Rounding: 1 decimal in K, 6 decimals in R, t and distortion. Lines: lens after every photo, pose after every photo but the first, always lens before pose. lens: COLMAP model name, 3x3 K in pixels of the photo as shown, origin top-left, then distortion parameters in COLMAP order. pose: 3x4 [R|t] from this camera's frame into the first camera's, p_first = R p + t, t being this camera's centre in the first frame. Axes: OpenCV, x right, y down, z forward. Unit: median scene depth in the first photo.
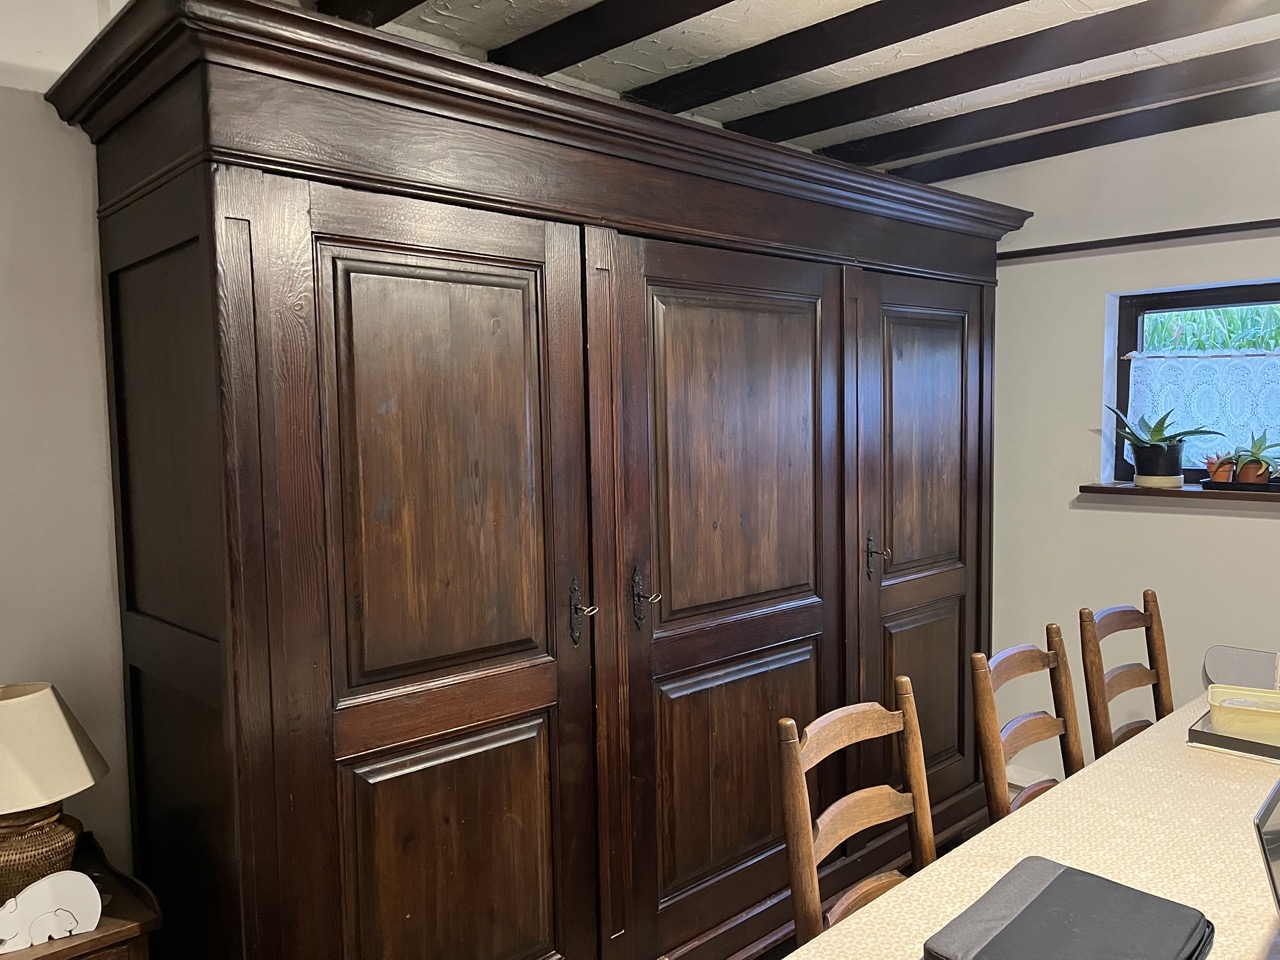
lens RADIAL K [[962.6, 0, 642.1], [0, 962.6, 486.0], [0, 0, 1]] dist [0.062990, -0.092863]
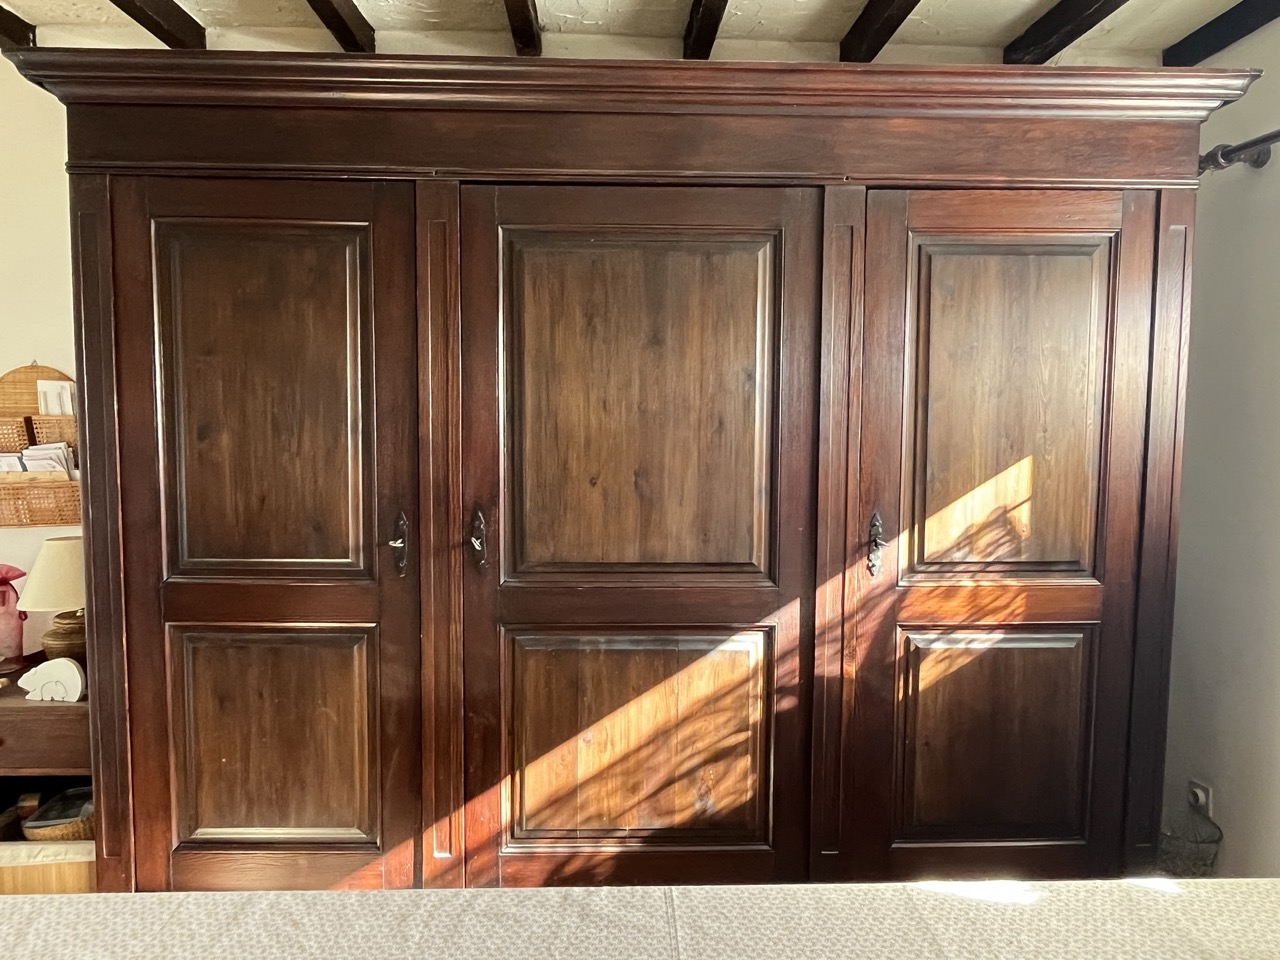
lens RADIAL K [[888.1, 0, 634.5], [0, 888.1, 472.3], [0, 0, 1]] dist [-0.006683, 0.001922]
pose [[0.751690, 0.075215, -0.655214, 0.733278], [-0.065856, 0.997070, 0.038905, -0.004709], [0.656221, 0.013905, 0.754441, 0.403334]]
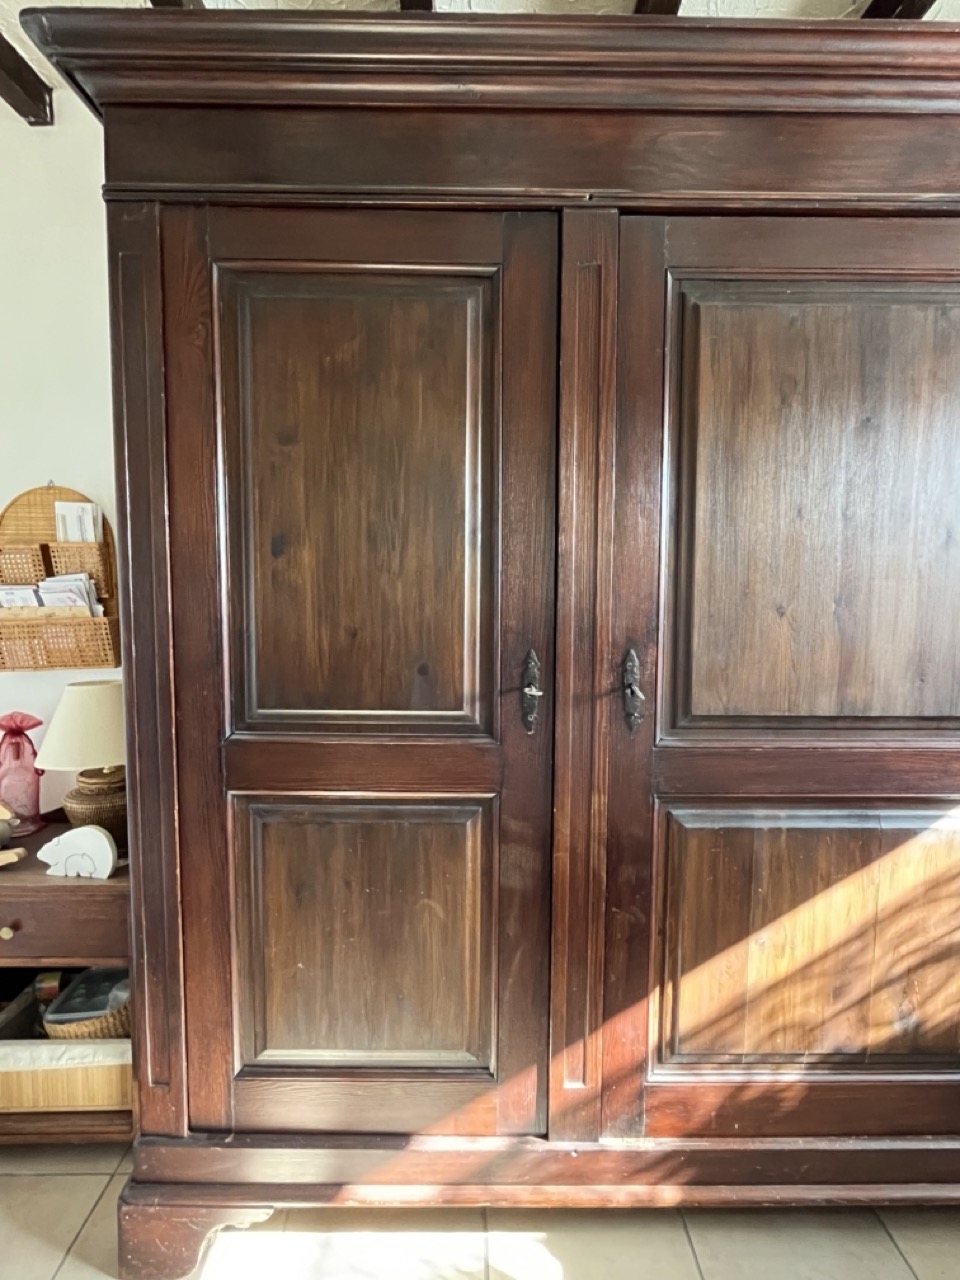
lens RADIAL K [[707.9, 0, 487.8], [0, 707.9, 637.3], [0, 0, 1]] dist [-0.006121, 0.001022]
pose [[0.738498, 0.082605, -0.669177, 0.293892], [-0.066038, 0.996557, 0.050139, 0.053092], [0.671014, 0.007164, 0.741410, 0.498429]]
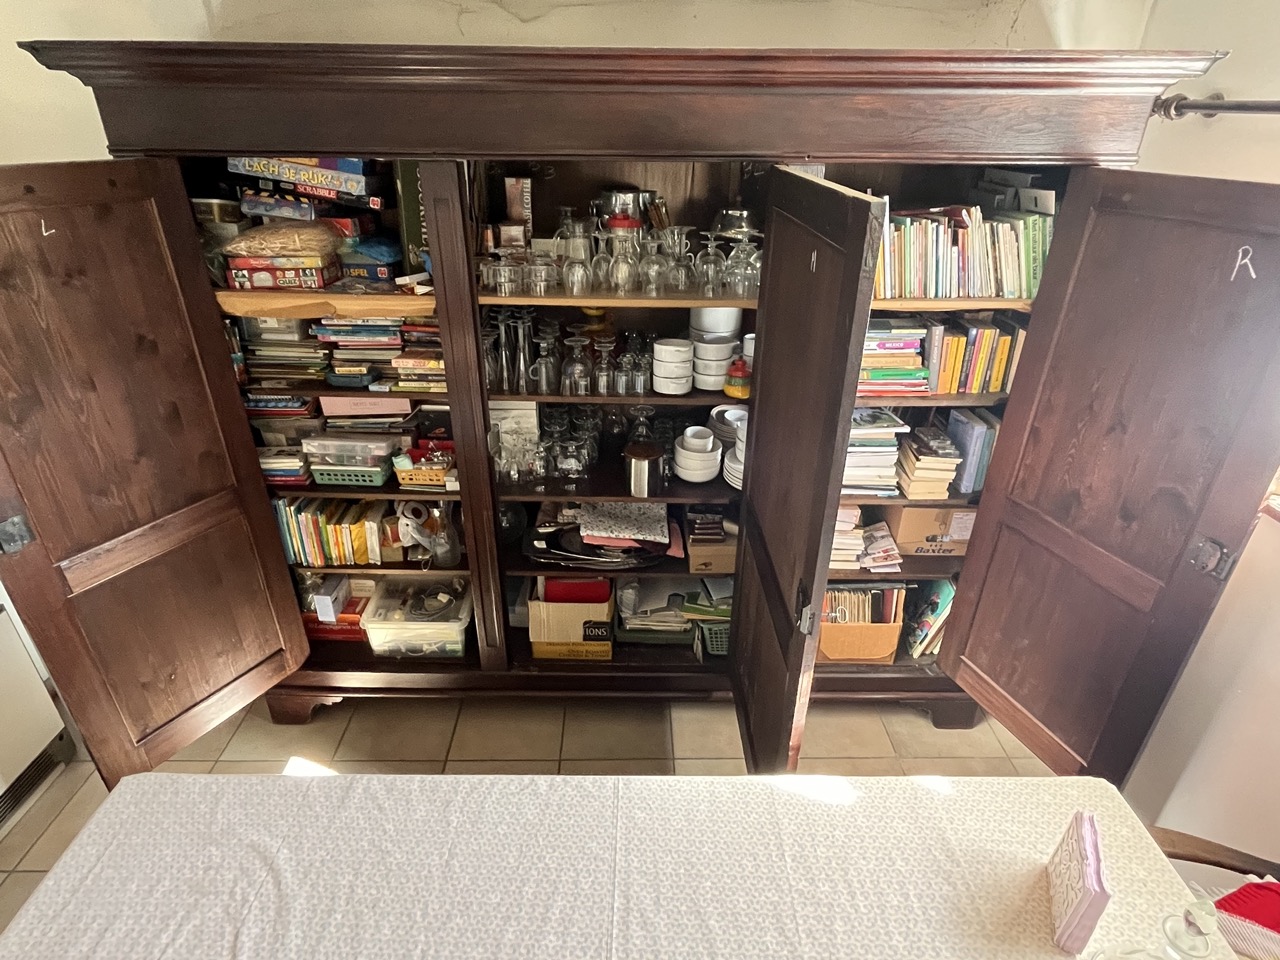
lens RADIAL K [[686.1, 0, 636.3], [0, 686.1, 473.2], [0, 0, 1]] dist [-0.006772, 0.001643]
pose [[0.726973, 0.336490, -0.598569, 0.717041], [-0.067736, 0.902593, 0.425133, -0.281667], [0.683317, -0.268515, 0.678953, 0.481216]]
